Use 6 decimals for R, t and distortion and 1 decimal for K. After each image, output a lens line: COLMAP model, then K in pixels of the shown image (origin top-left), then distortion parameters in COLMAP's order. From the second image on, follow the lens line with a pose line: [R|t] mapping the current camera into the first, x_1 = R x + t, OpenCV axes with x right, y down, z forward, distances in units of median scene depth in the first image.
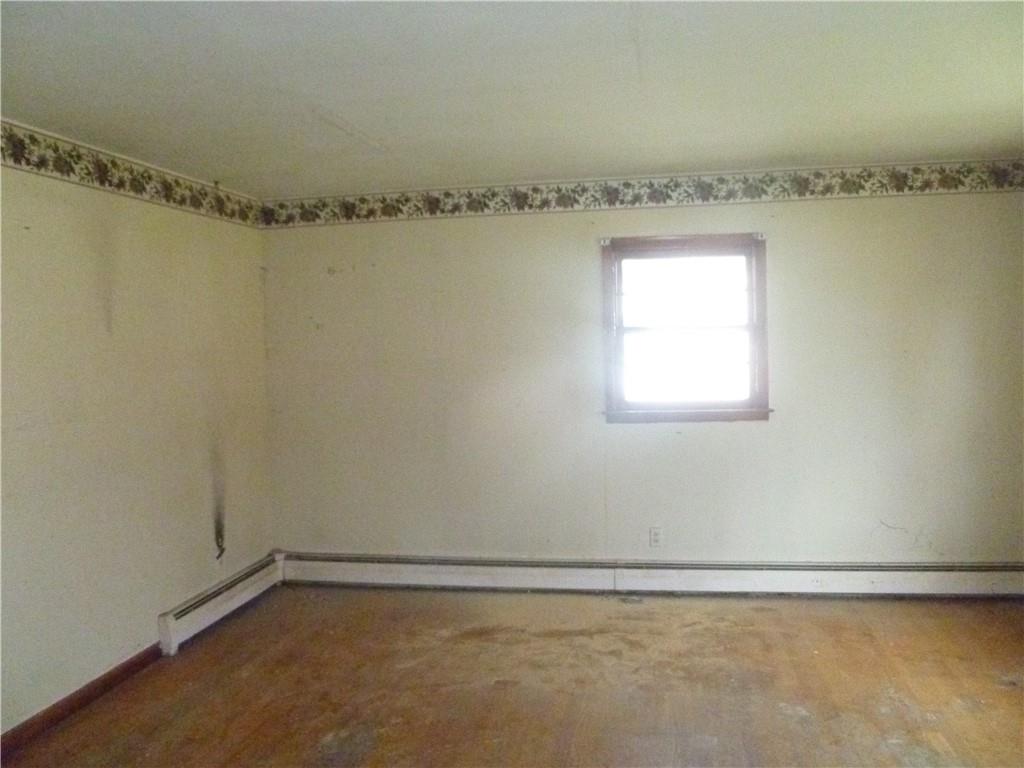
lens RADIAL K [[889.4, 0, 512.0], [0, 889.4, 384.0], [0, 0, 1]] dist [-0.072802, 0.007980]
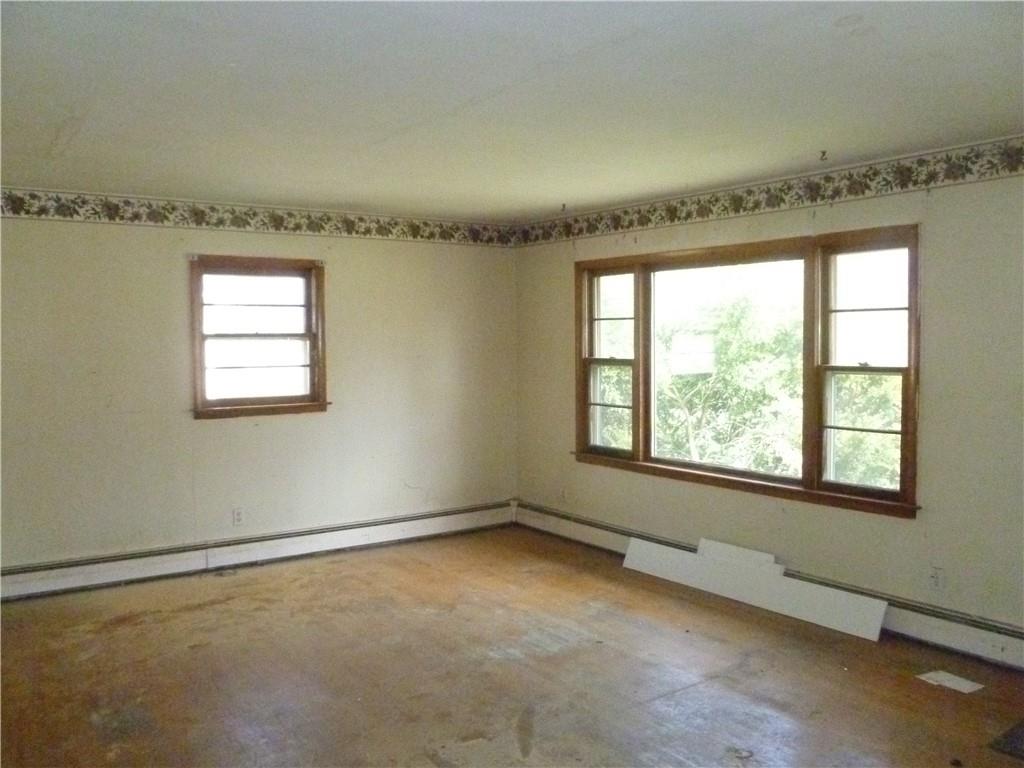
lens RADIAL K [[865.2, 0, 512.0], [0, 865.2, 384.0], [0, 0, 1]] dist [-0.077798, 0.014282]
pose [[0.697060, -0.012776, 0.716899, -0.442334], [0.033592, 0.999325, -0.014853, 0.033398], [-0.716225, 0.034435, 0.697019, -0.039132]]
